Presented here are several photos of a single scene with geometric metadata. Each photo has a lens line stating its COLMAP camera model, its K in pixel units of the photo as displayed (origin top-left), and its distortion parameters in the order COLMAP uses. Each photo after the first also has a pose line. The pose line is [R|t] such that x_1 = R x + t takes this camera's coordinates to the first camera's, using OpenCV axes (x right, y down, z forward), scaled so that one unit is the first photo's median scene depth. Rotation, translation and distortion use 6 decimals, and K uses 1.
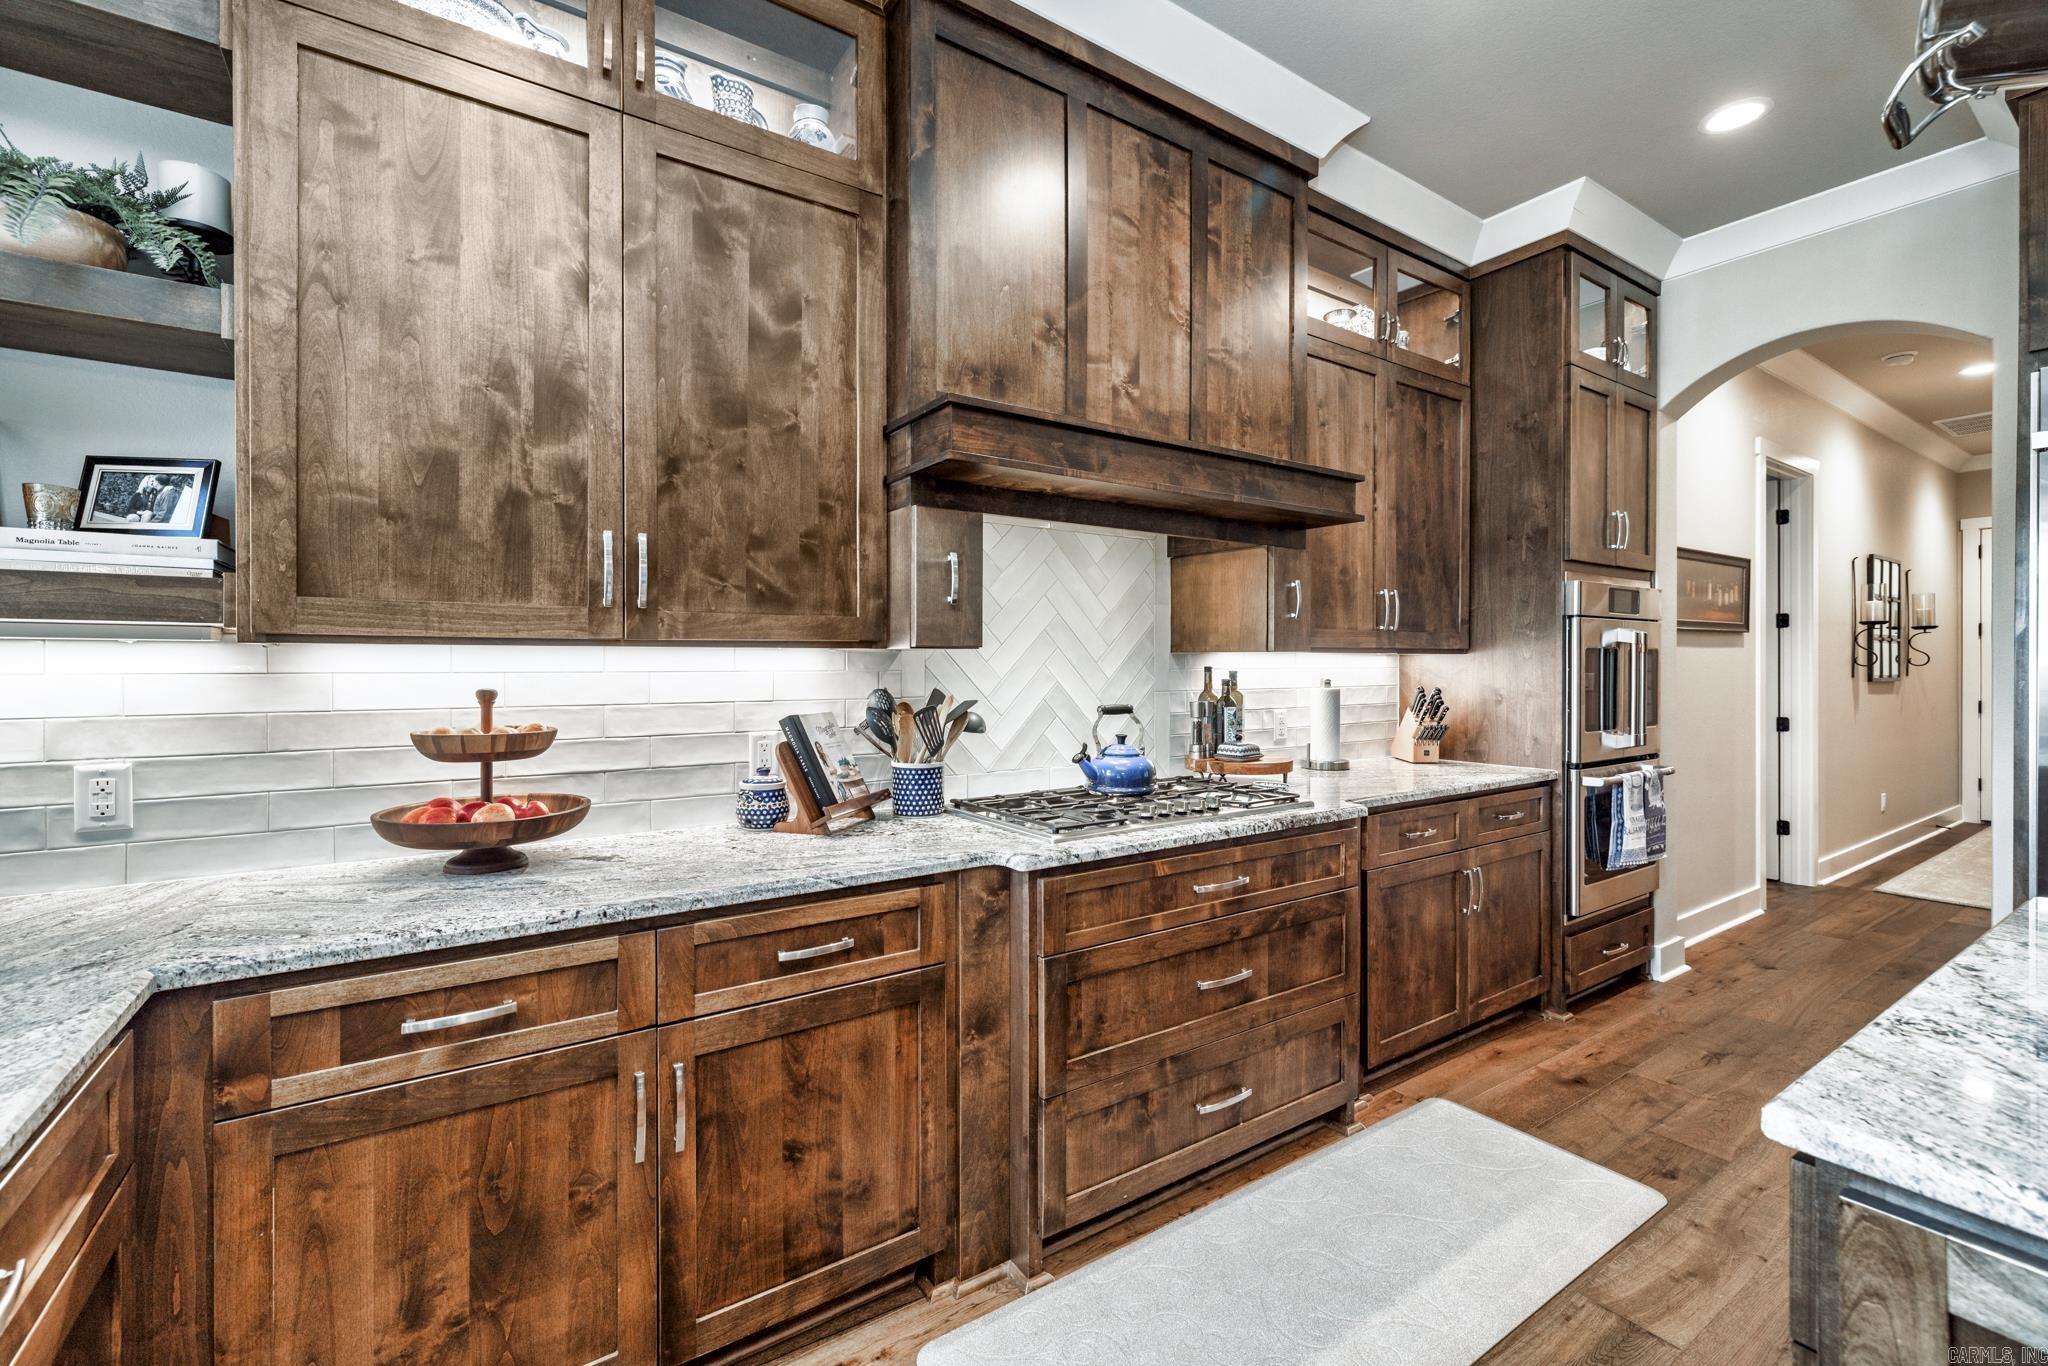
lens RADIAL K [[885.7, 0, 1024.3], [0, 885.7, 673.0], [0, 0, 1]] dist [-0.000315, -0.000052]
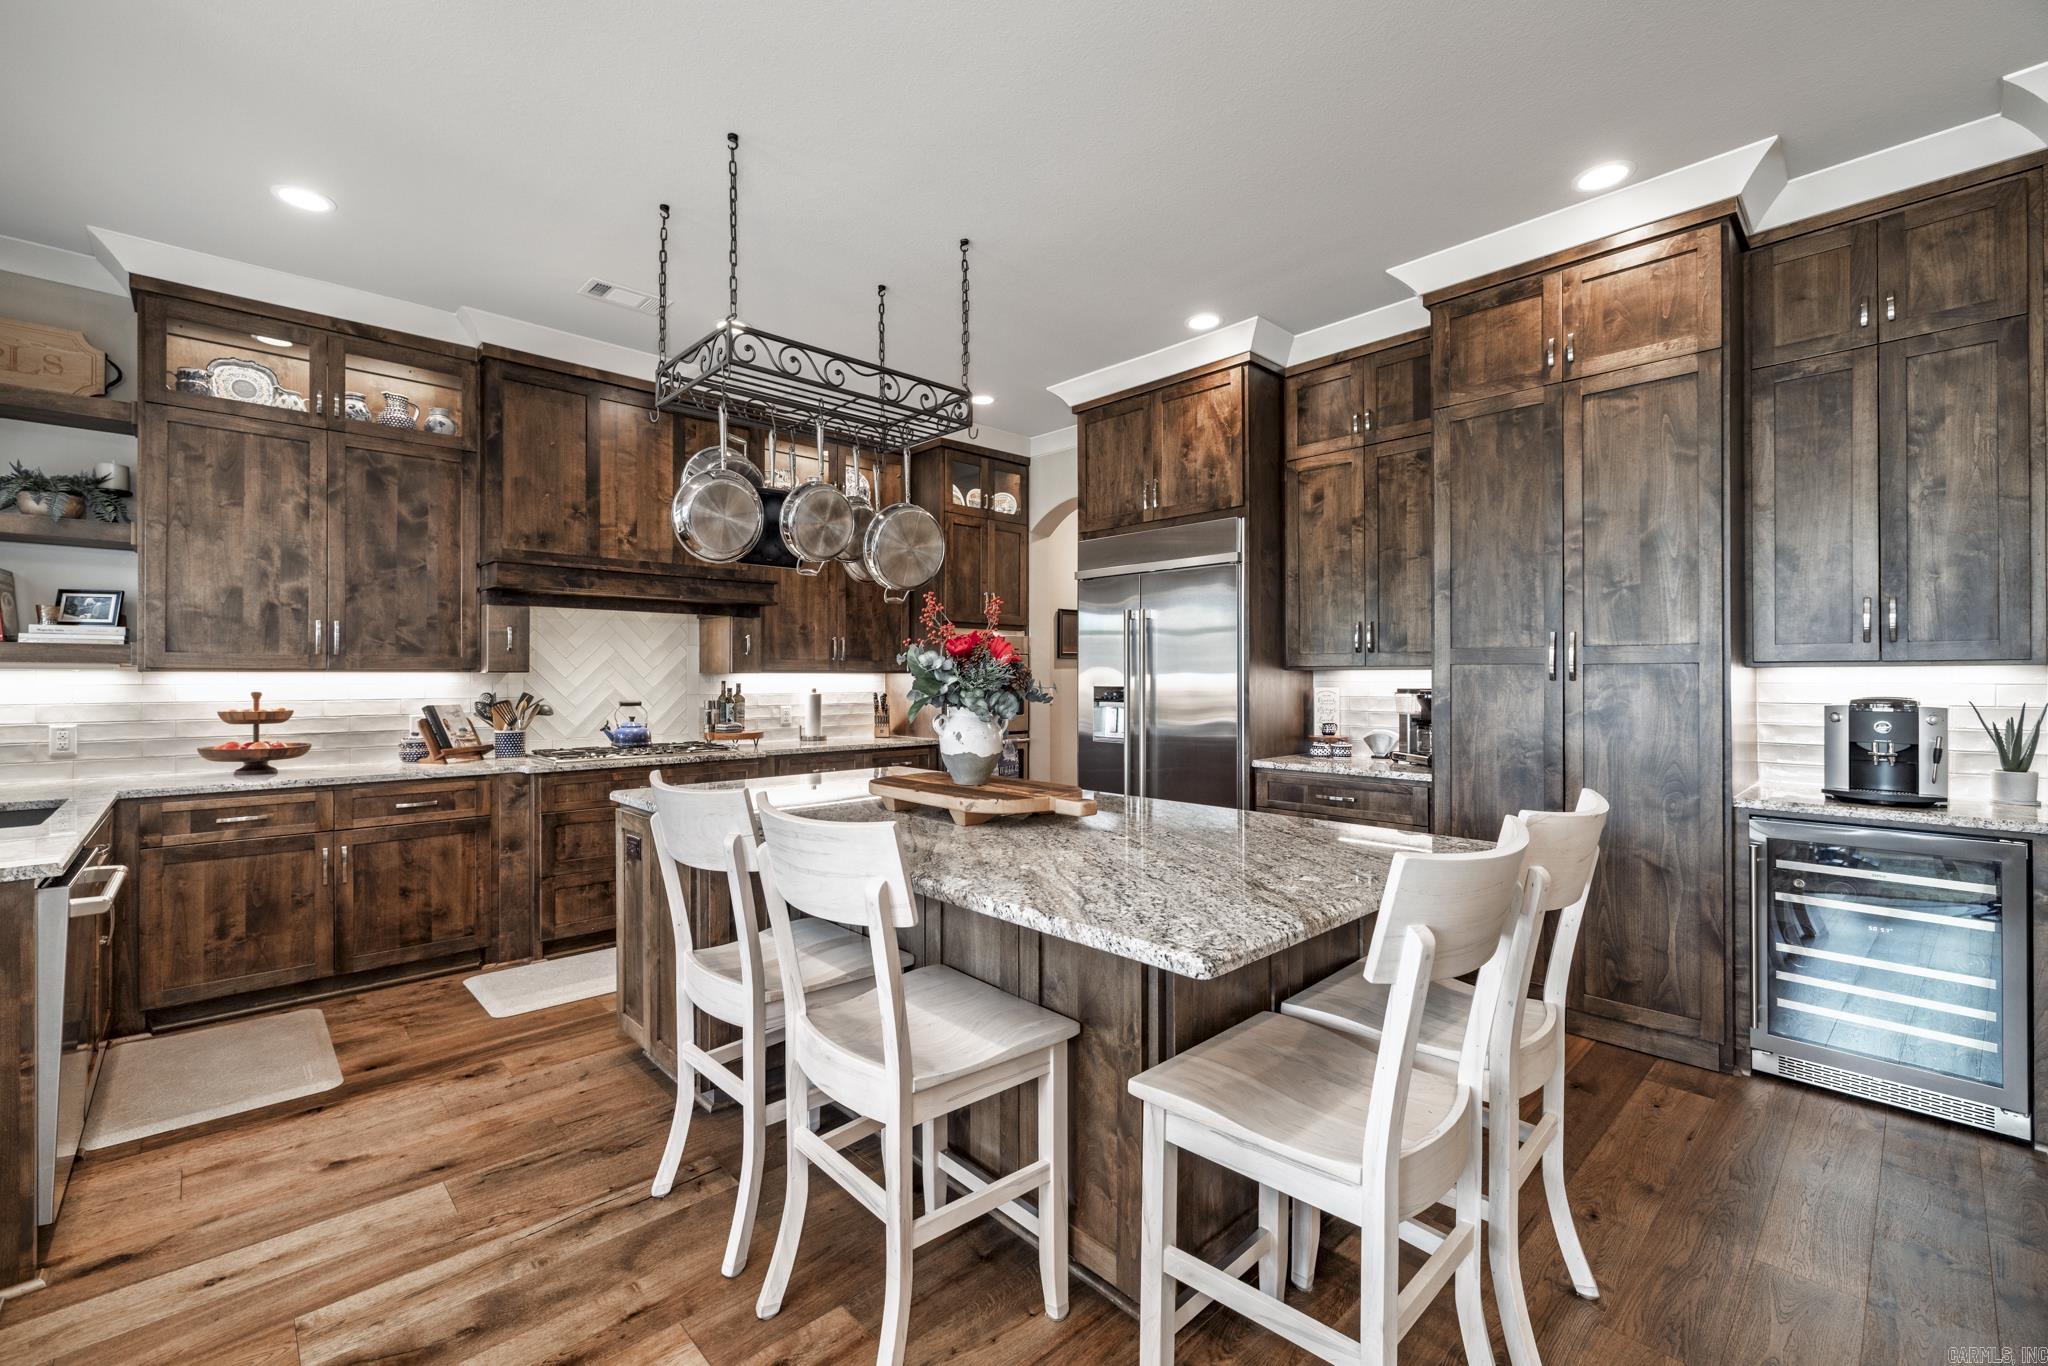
lens RADIAL K [[867.3, 0, 1015.1], [0, 867.3, 678.3], [0, 0, 1]] dist [-0.000665, 0.000057]
pose [[0.987143, 0.000538, 0.159838, 0.874683], [0.000644, 0.999973, -0.007344, 0.002036], [-0.159838, 0.007352, 0.987116, -1.373303]]
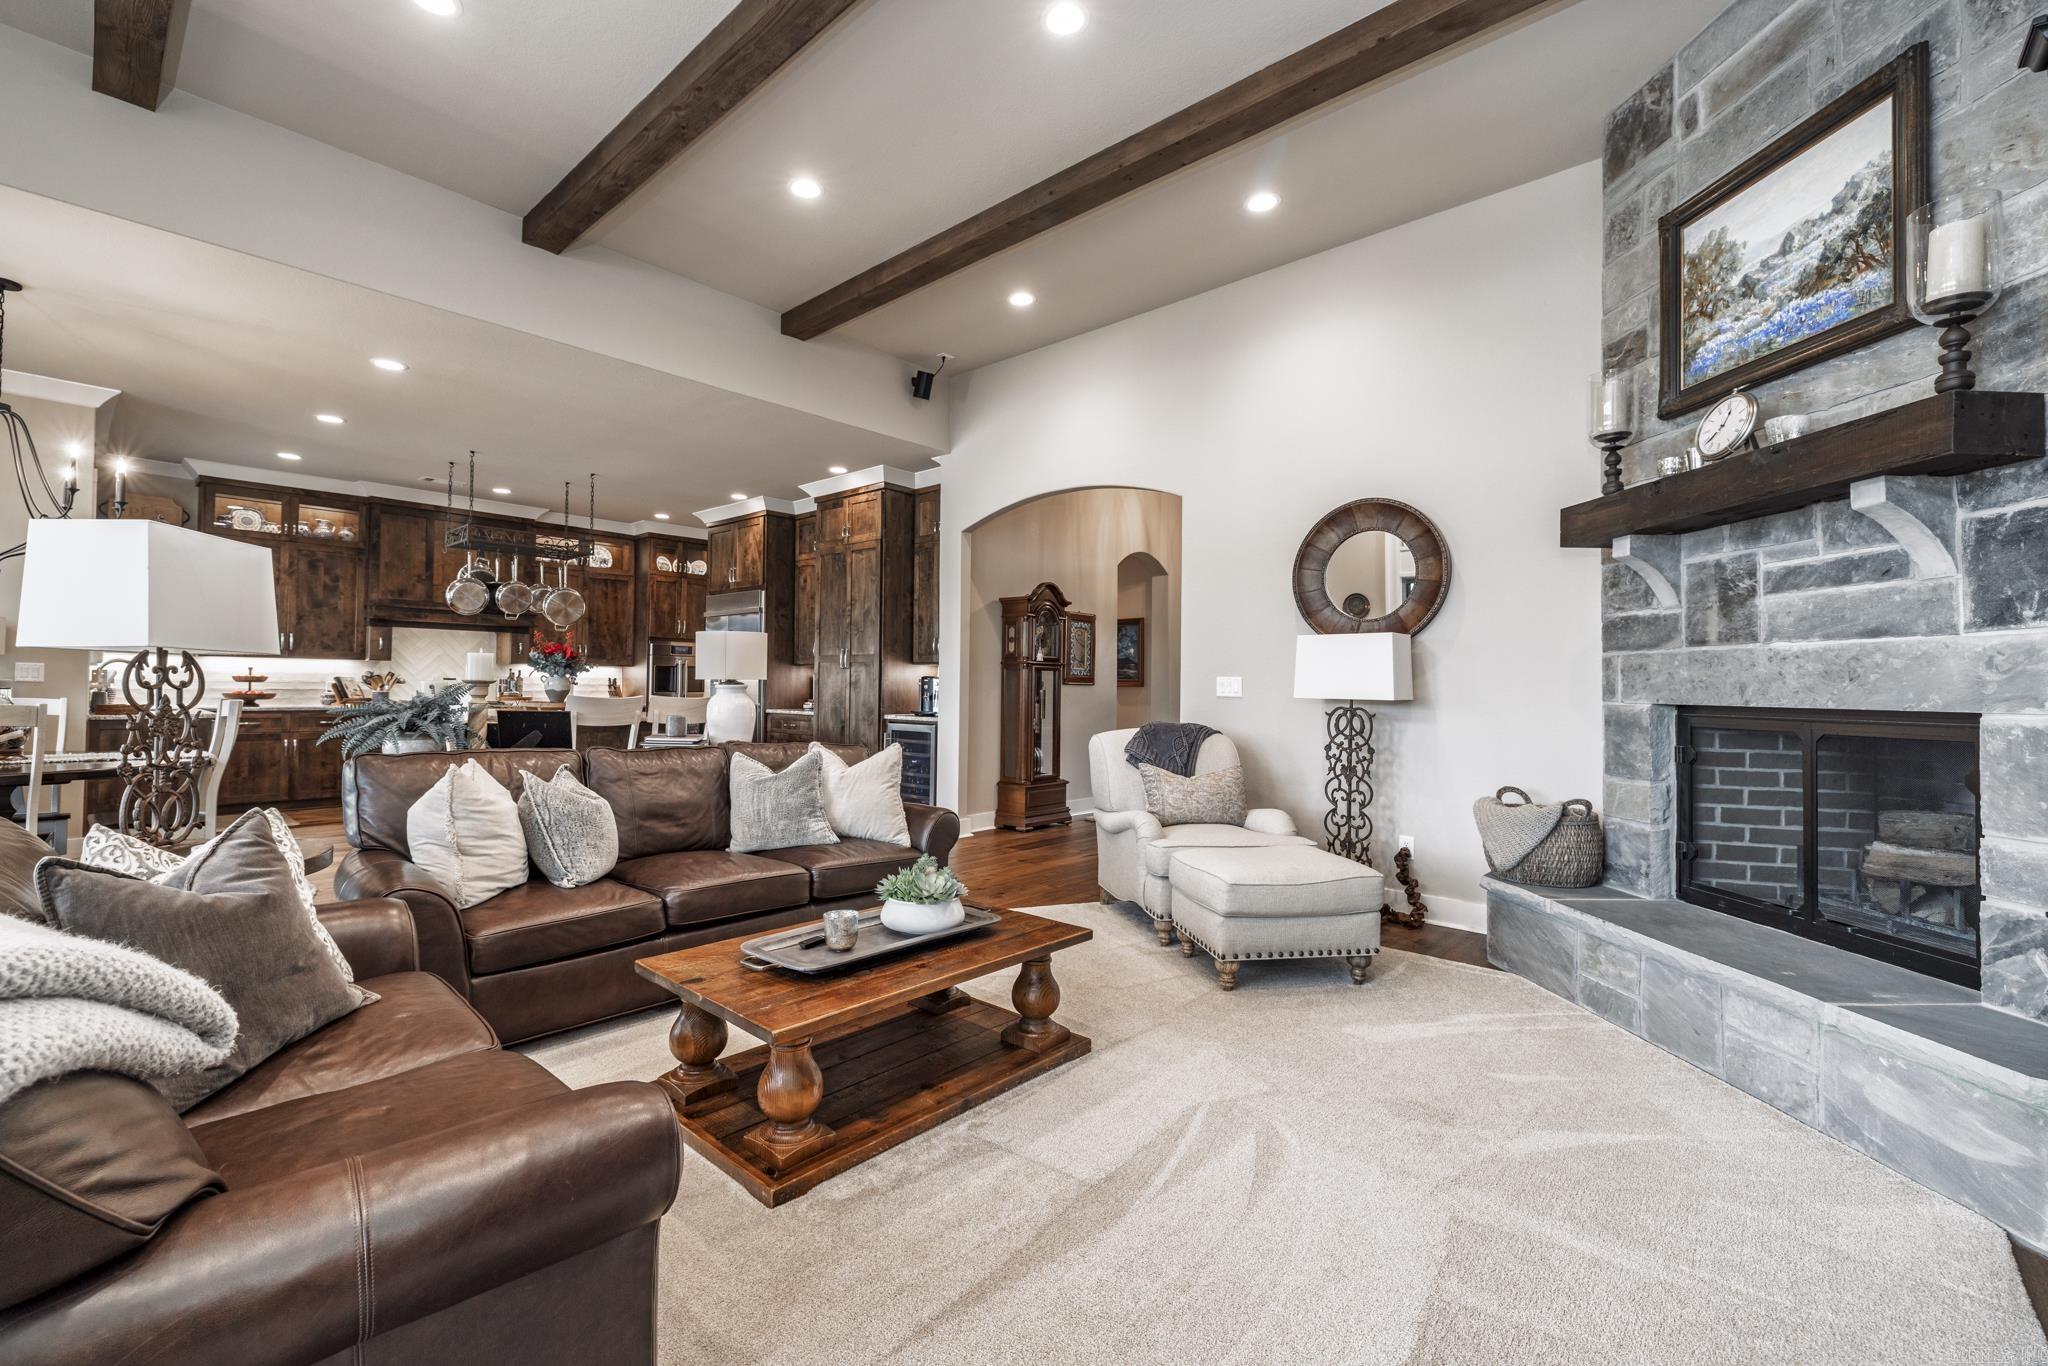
lens RADIAL K [[867.3, 0, 1015.1], [0, 867.3, 678.3], [0, 0, 1]] dist [-0.000665, 0.000057]
pose [[0.971343, 0.017129, 0.237063, 2.095766], [-0.013076, 0.999740, -0.018660, 0.105137], [-0.237321, 0.015026, 0.971315, -4.143615]]
